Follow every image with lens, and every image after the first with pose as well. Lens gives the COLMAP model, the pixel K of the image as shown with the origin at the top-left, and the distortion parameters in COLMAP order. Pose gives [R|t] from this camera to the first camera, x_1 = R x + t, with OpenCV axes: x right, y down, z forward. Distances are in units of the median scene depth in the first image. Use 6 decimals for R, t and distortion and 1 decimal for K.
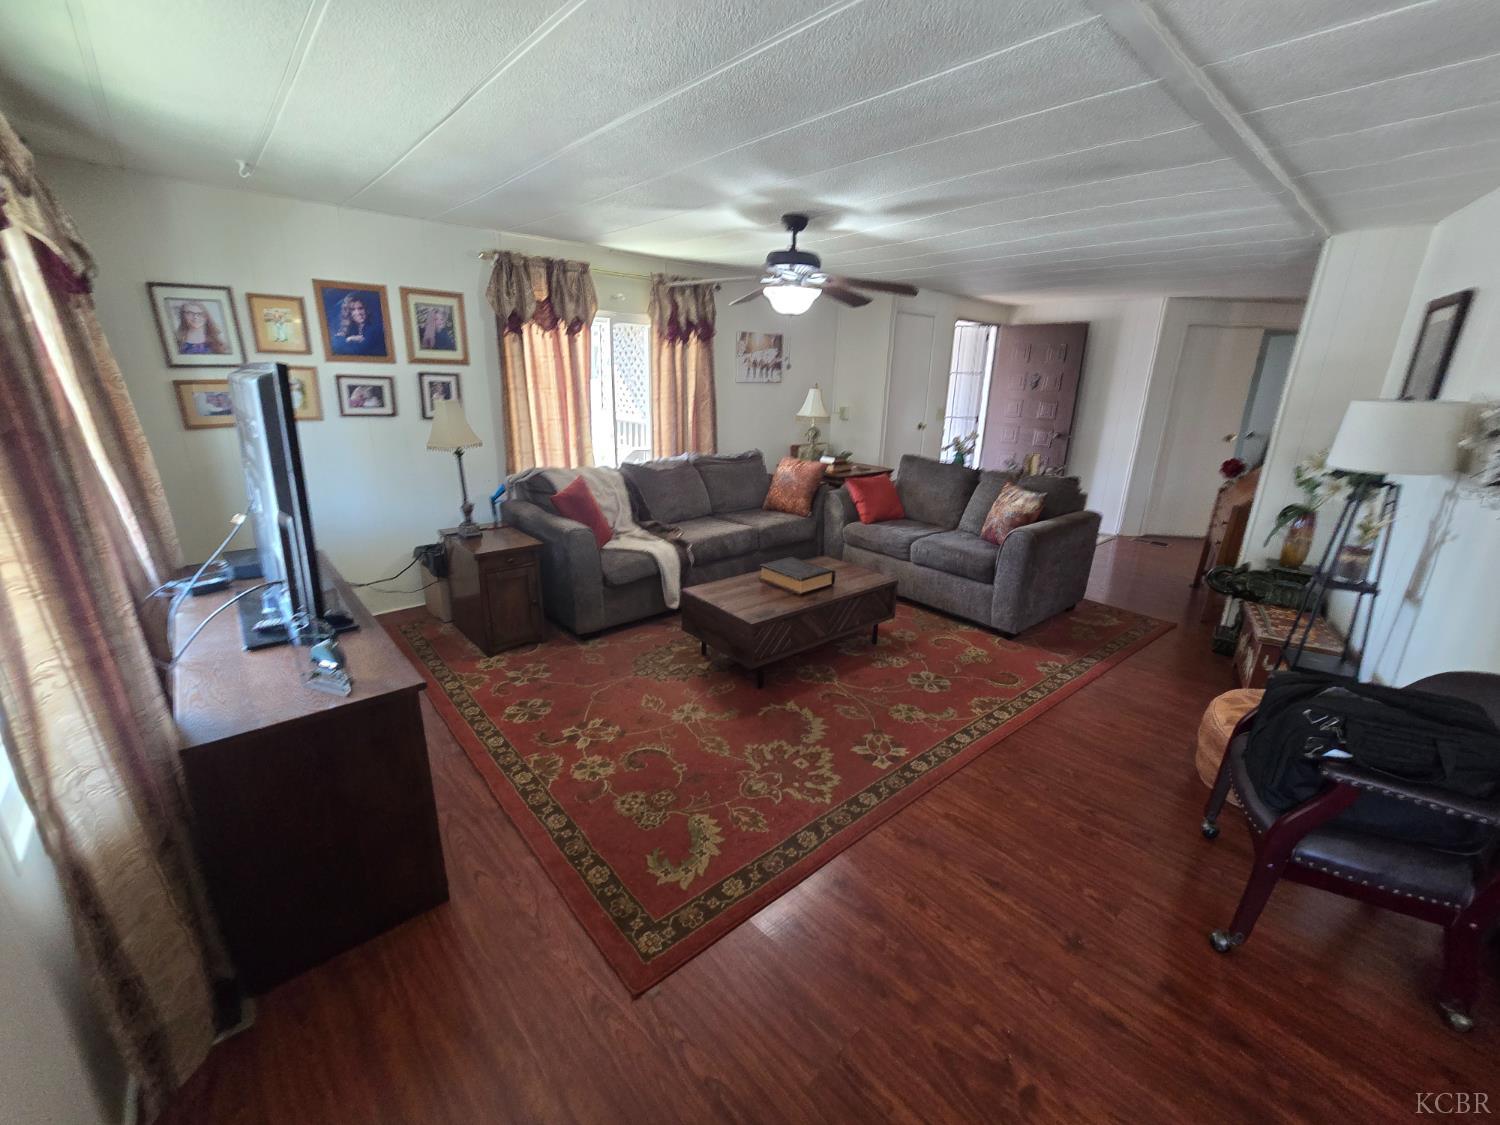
lens RADIAL K [[615.8, 0, 755.5], [0, 615.8, 565.8], [0, 0, 1]] dist [-0.007211, 0.000706]
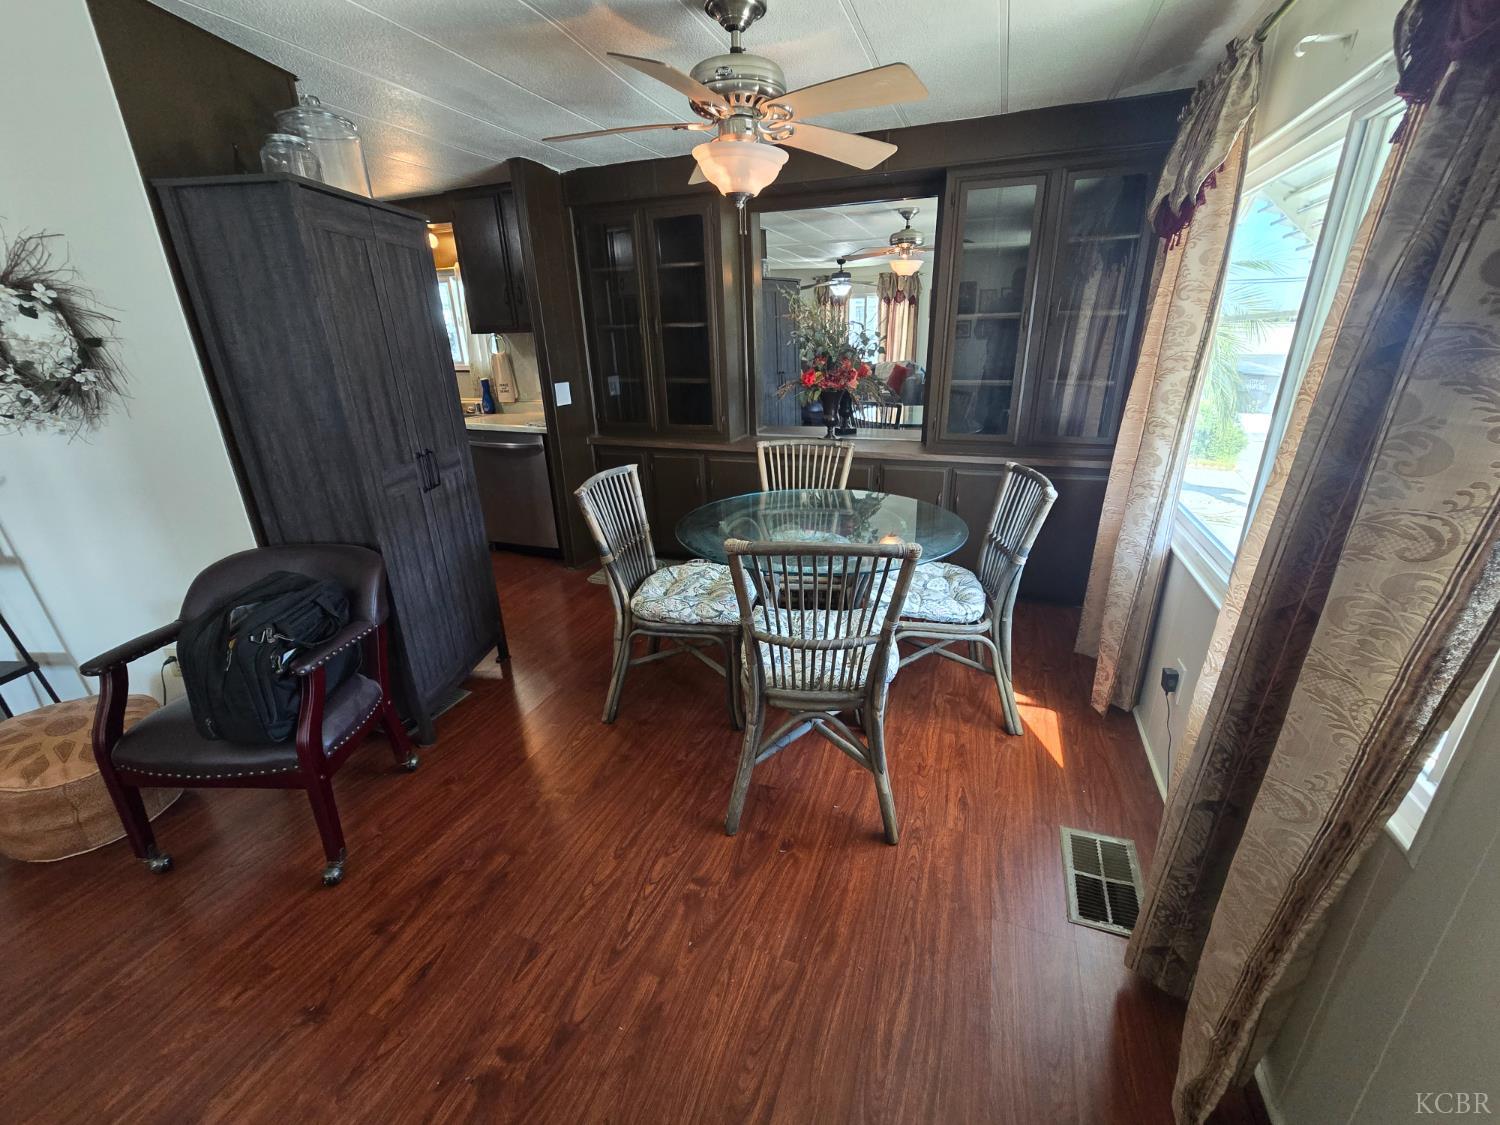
lens RADIAL K [[615.8, 0, 755.5], [0, 615.8, 565.8], [0, 0, 1]] dist [-0.007211, 0.000706]
pose [[-0.474023, -0.323672, 0.818864, -0.244992], [0.267950, 0.832853, 0.484313, -0.116271], [-0.838752, 0.448990, -0.308064, 0.564789]]
